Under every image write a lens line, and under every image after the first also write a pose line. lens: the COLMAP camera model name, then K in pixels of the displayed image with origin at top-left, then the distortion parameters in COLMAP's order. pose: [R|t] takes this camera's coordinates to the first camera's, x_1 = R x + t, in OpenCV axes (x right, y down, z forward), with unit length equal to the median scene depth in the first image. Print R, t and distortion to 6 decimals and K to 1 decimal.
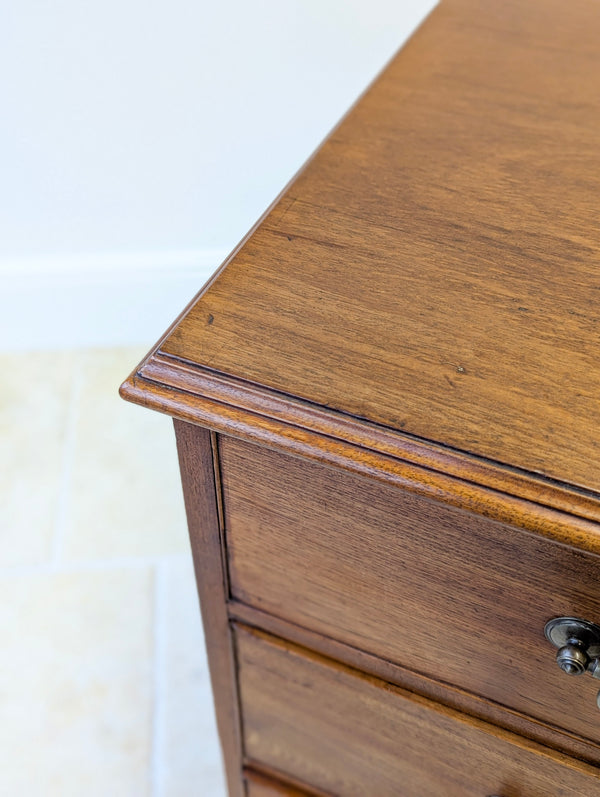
lens RADIAL K [[876.5, 0, 299.8], [0, 876.5, 378.0], [0, 0, 1]] dist [0.004415, -0.018976]
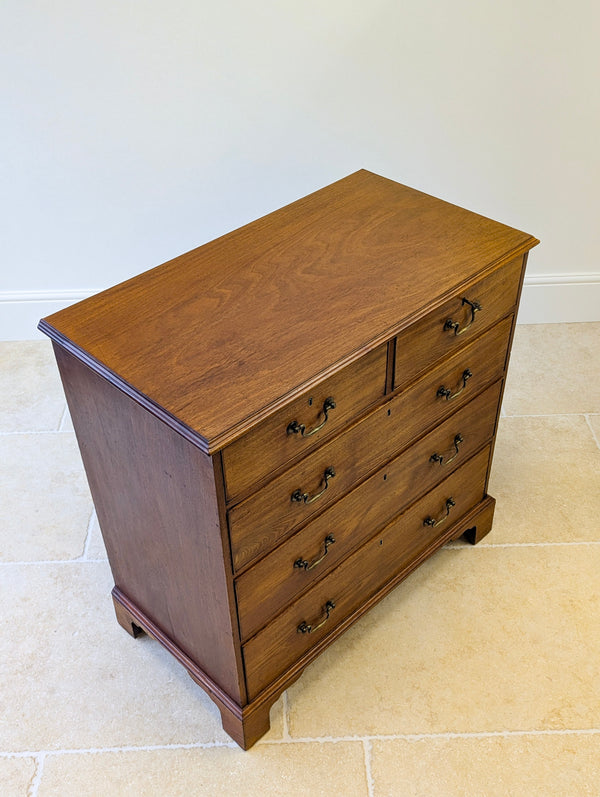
lens RADIAL K [[852.4, 0, 310.7], [0, 852.4, 401.3], [0, 0, 1]] dist [0.133533, -0.224365]
pose [[0.368866, -0.606690, 0.704177, -2.305987], [0.655855, 0.706721, 0.265328, -0.778458], [-0.658629, 0.363968, 0.658586, -1.723042]]
